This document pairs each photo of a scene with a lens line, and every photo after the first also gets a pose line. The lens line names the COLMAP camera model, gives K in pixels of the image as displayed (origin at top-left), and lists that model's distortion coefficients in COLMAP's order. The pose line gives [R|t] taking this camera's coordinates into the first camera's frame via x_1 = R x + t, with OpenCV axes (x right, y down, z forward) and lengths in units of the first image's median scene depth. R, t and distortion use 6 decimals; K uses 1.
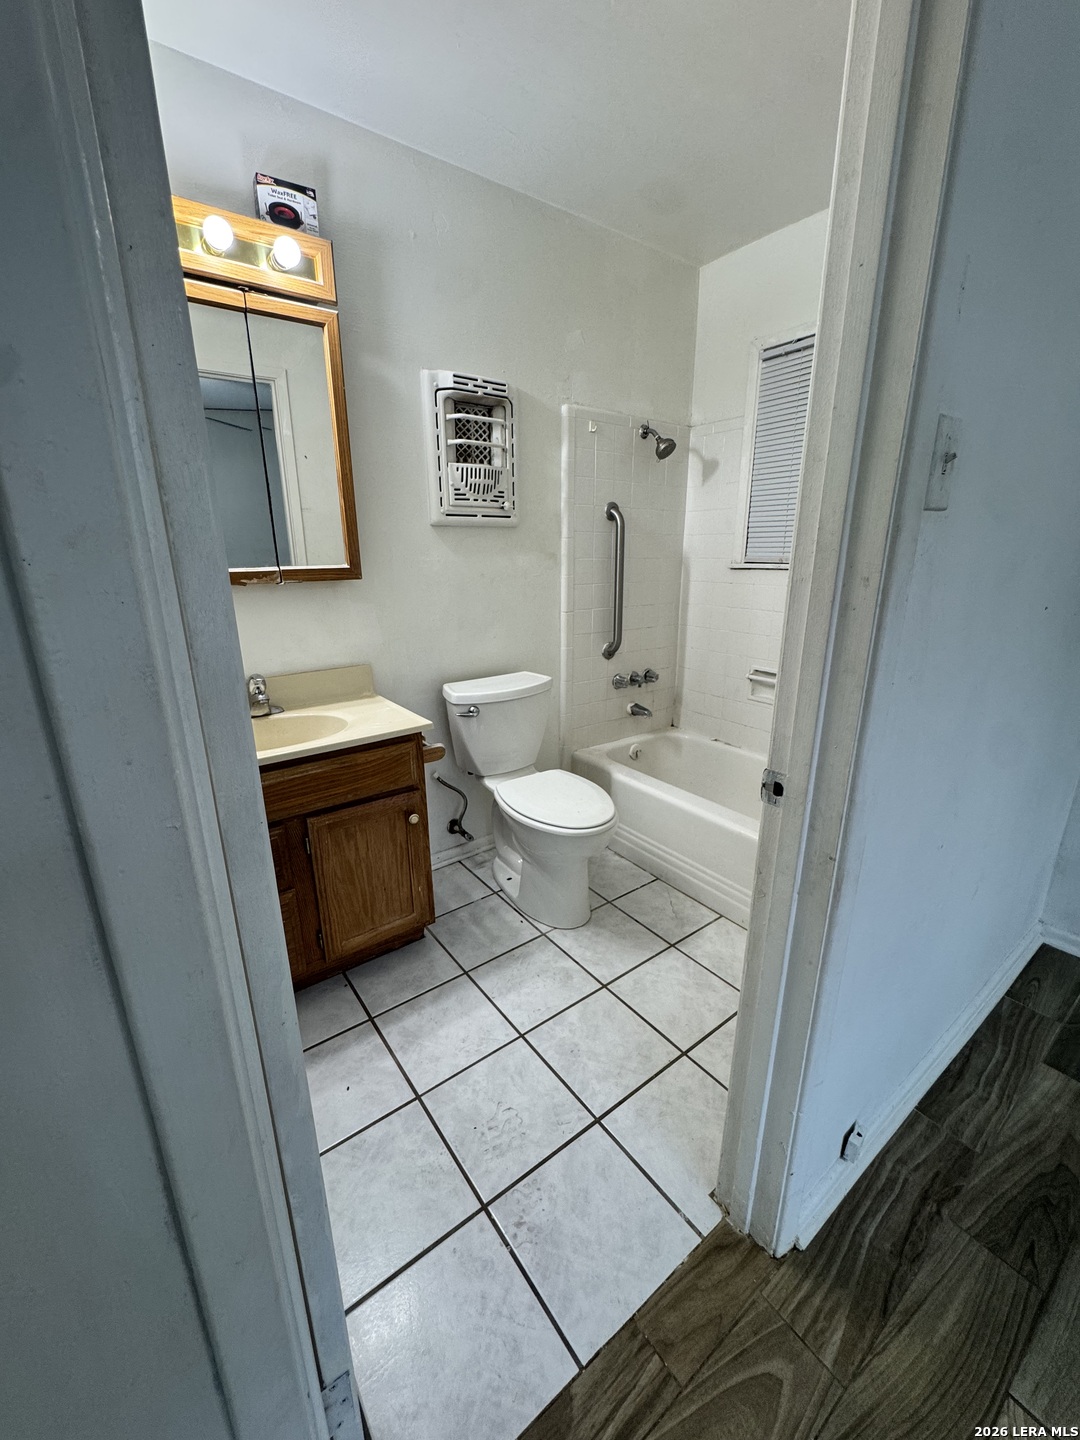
lens RADIAL K [[573.5, 0, 541.2], [0, 573.5, 717.2], [0, 0, 1]] dist [-0.003411, 0.000287]
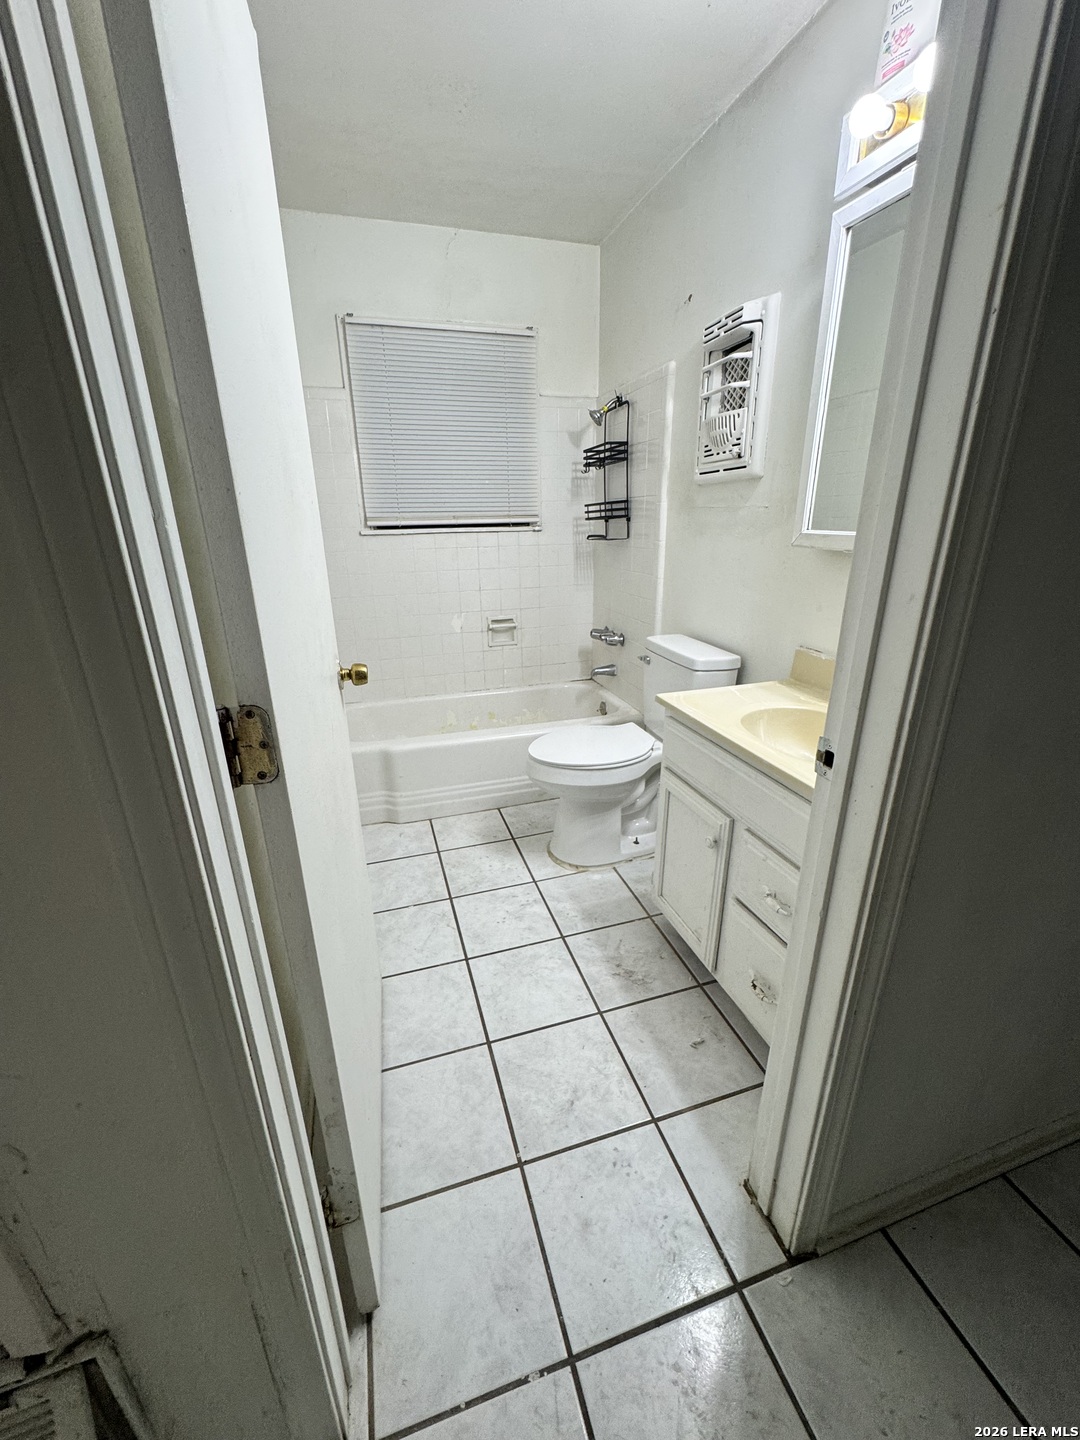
lens RADIAL K [[573.5, 0, 541.2], [0, 573.5, 717.2], [0, 0, 1]] dist [-0.003411, 0.000287]
pose [[-0.325582, 0.313402, -0.892062, 0.943366], [-0.259640, 0.877565, 0.403071, -0.304081], [0.909166, 0.362848, -0.204348, 1.084855]]
